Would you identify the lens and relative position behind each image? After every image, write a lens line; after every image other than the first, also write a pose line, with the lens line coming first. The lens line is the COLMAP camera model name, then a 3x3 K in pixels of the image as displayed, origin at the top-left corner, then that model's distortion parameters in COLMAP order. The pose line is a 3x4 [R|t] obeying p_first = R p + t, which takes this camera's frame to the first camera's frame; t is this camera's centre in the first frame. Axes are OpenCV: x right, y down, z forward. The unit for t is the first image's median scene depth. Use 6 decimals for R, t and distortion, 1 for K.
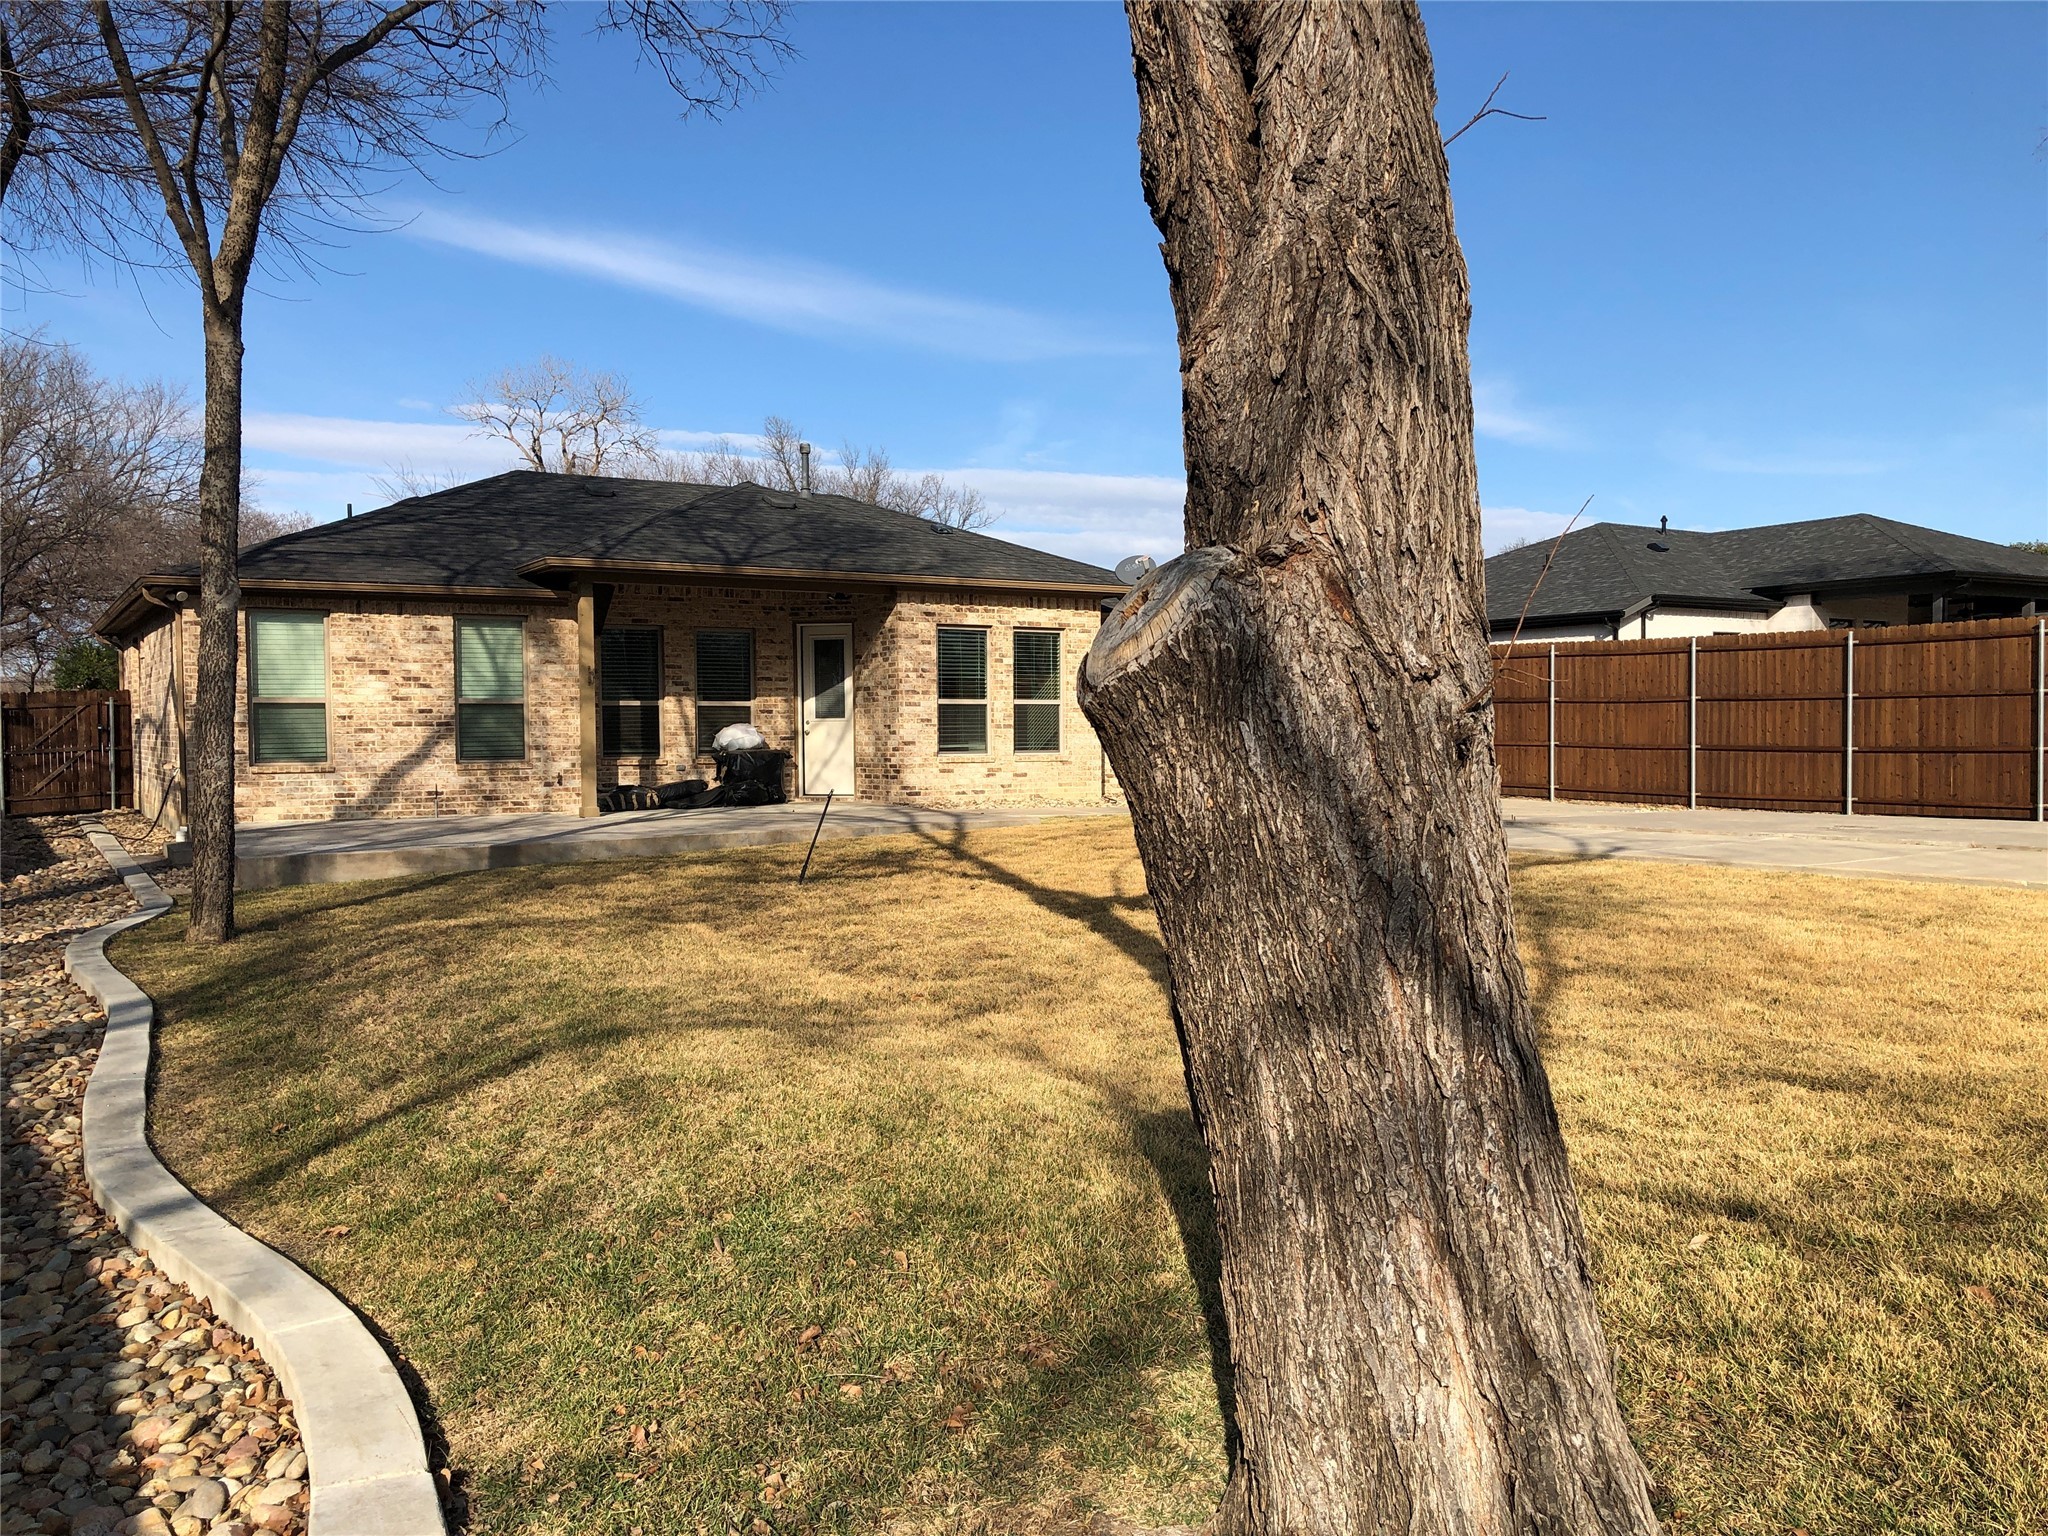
lens RADIAL K [[1691.3, 0, 1024.0], [0, 1691.3, 768.0], [0, 0, 1]] dist [0.103207, -0.148553]
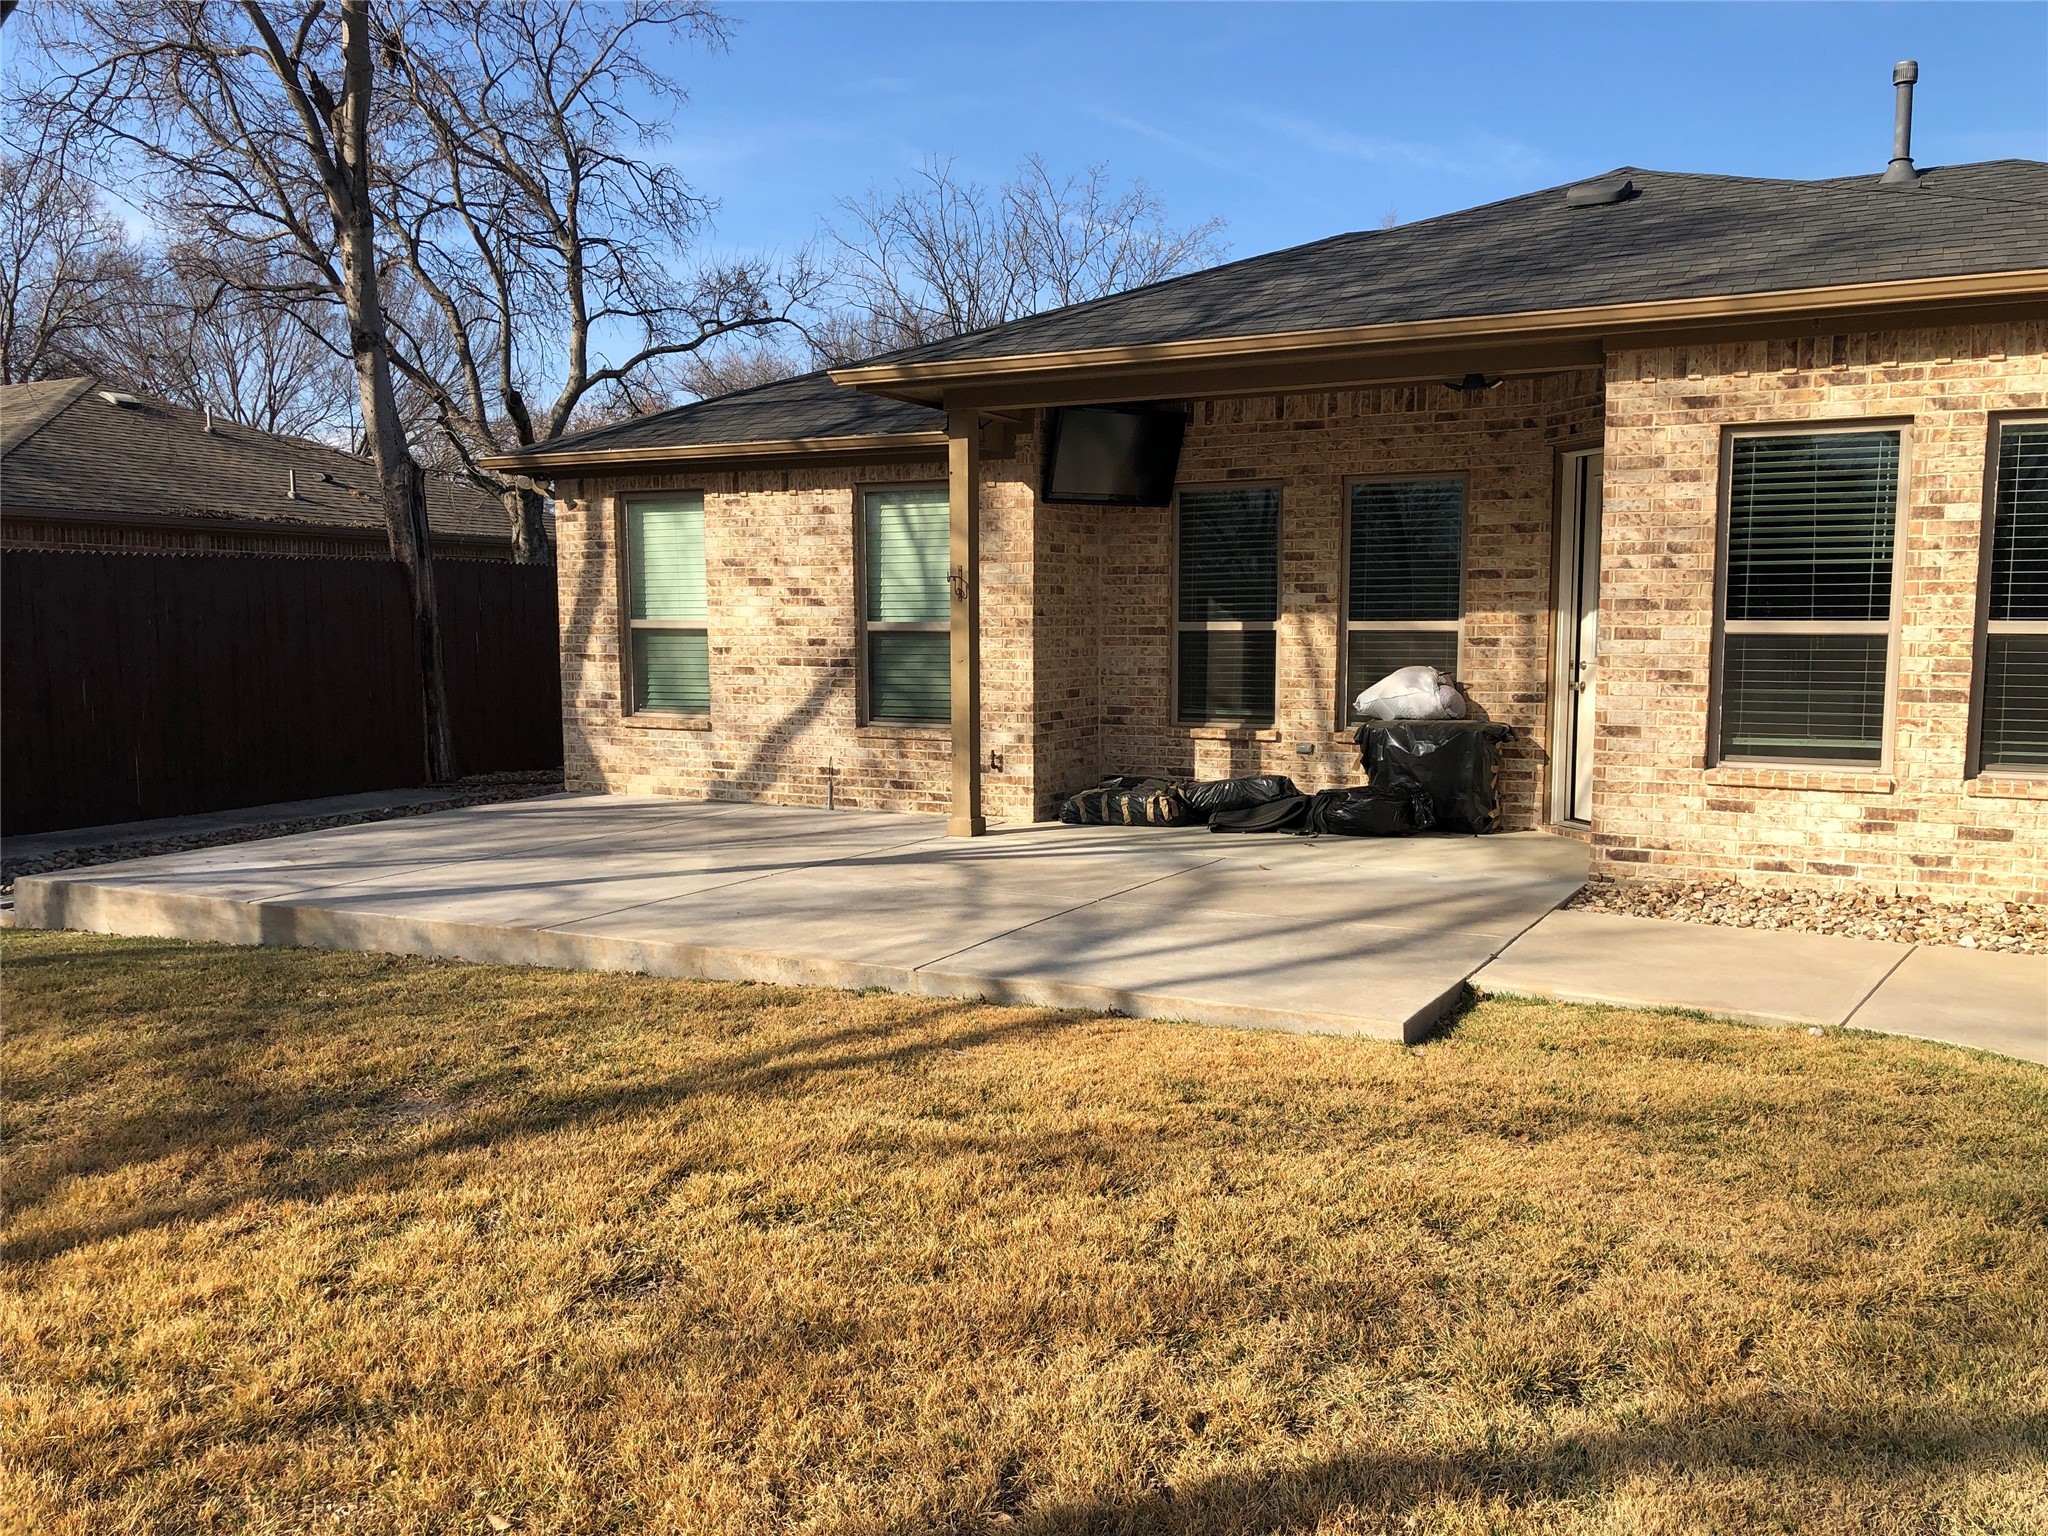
lens RADIAL K [[1717.8, 0, 1018.6], [0, 1717.8, 781.6], [0, 0, 1]] dist [0.225973, -0.361569]
pose [[0.514171, 0.089220, -0.853034, 0.219861], [-0.023466, 0.995666, 0.089994, -0.037124], [0.857366, -0.026255, 0.514037, 0.658373]]
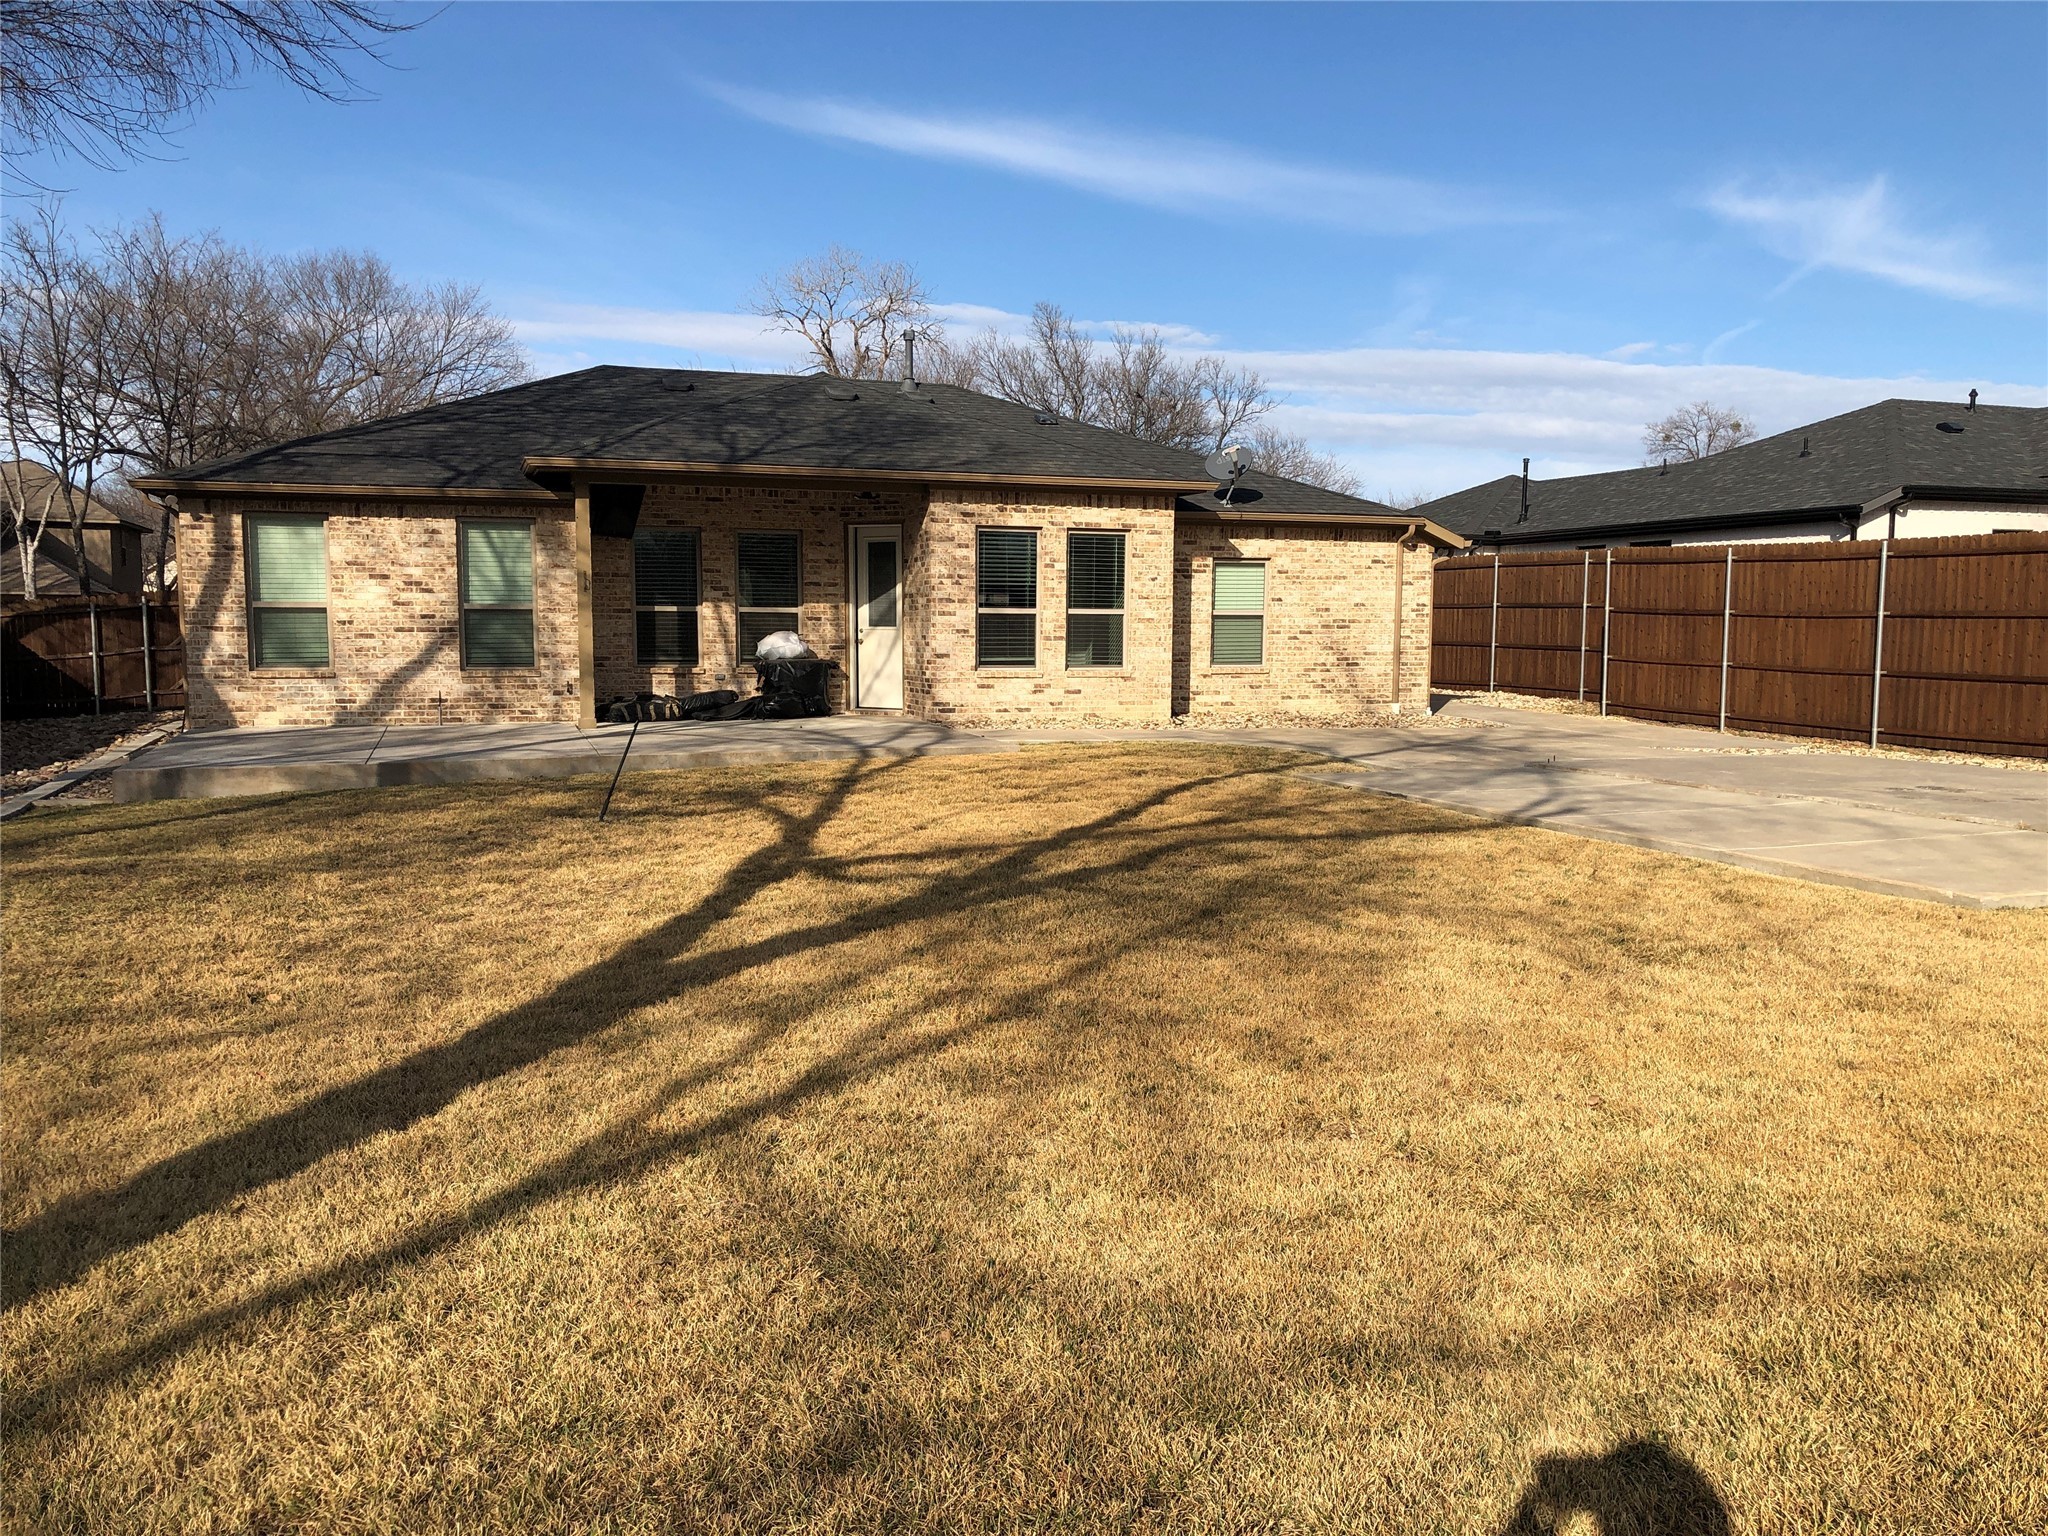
lens RADIAL K [[1712.3, 0, 1039.4], [0, 1712.3, 768.6], [0, 0, 1]] dist [0.048302, -0.009206]
pose [[0.976686, 0.030036, -0.212562, 0.184921], [-0.016619, 0.997771, 0.064628, -0.014401], [0.214030, -0.059589, 0.975008, 0.095207]]
